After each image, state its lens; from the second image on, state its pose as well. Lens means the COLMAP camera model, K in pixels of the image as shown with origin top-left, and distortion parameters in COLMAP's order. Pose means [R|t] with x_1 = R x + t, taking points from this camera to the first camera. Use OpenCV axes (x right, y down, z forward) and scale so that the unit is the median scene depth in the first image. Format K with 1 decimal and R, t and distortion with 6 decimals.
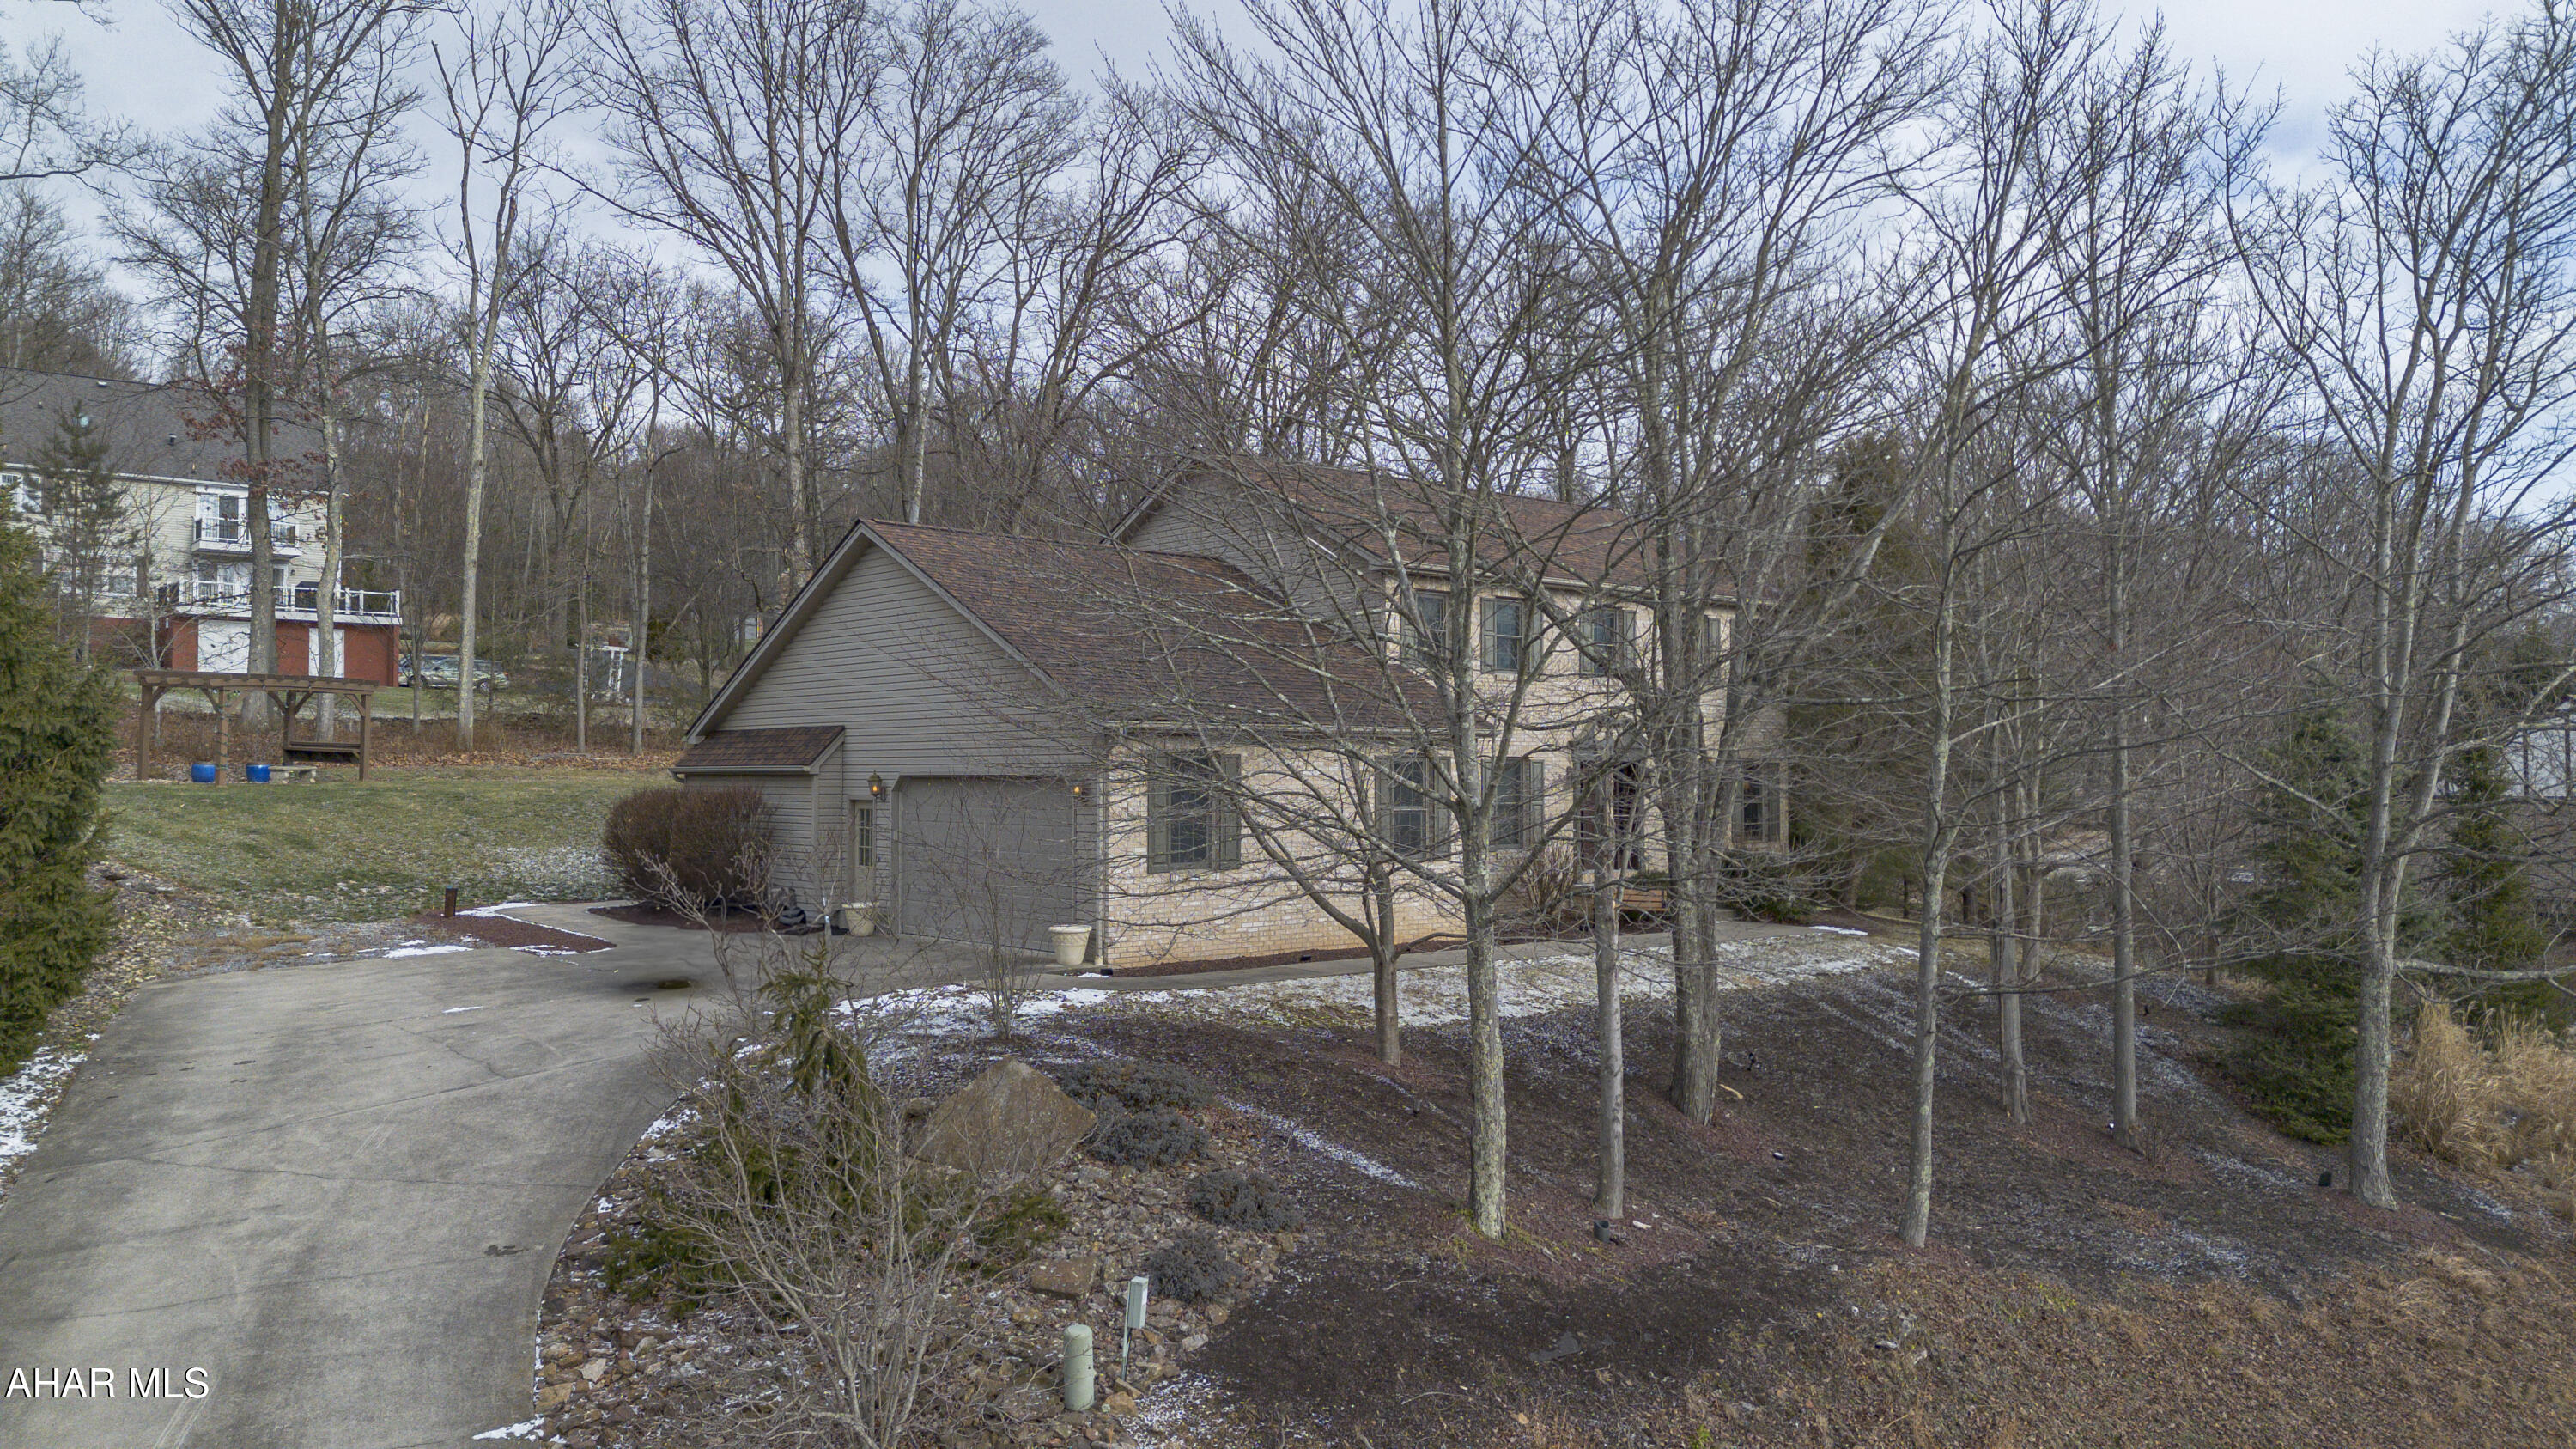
lens RADIAL K [[1855.9, 0, 1288.0], [0, 1855.9, 724.5], [0, 0, 1]] dist [0.035959, -0.004745]
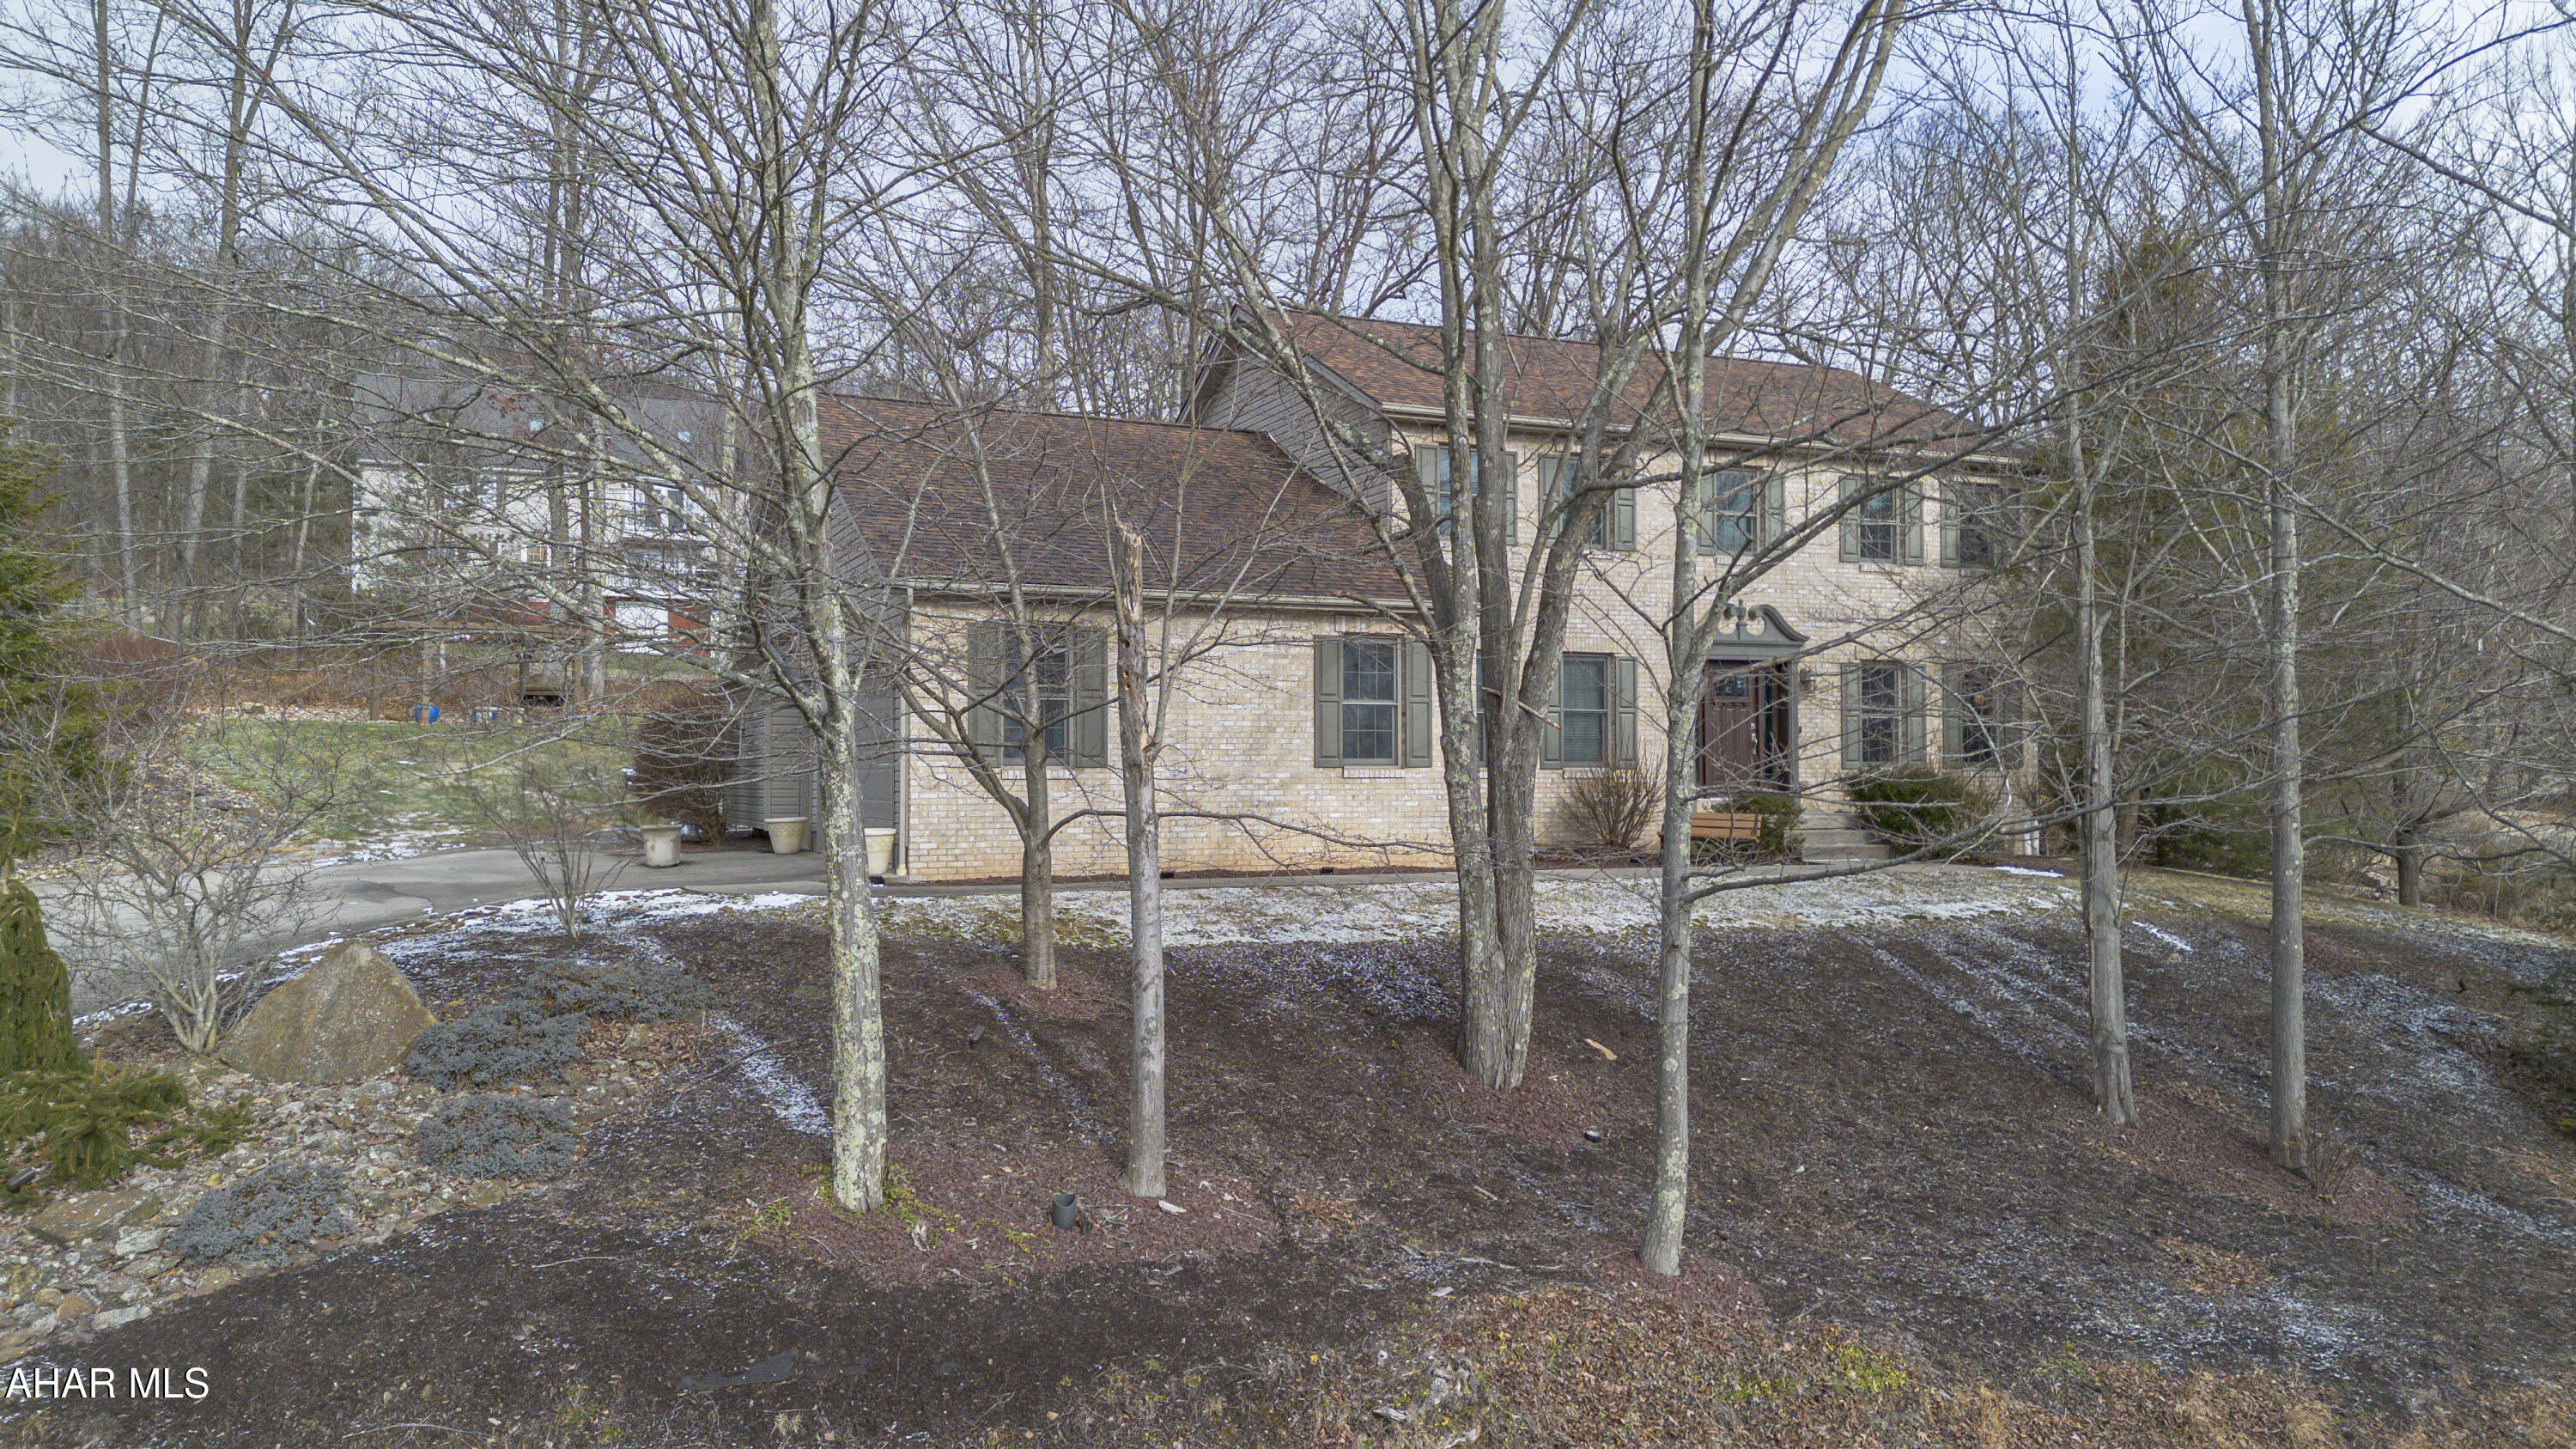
lens RADIAL K [[1855.9, 0, 1288.0], [0, 1855.9, 724.5], [0, 0, 1]] dist [0.035959, -0.004745]
pose [[0.957640, -0.011262, -0.287747, 0.401022], [0.010669, 0.999937, -0.003627, 0.088024], [0.287770, 0.000404, 0.957699, 0.335698]]
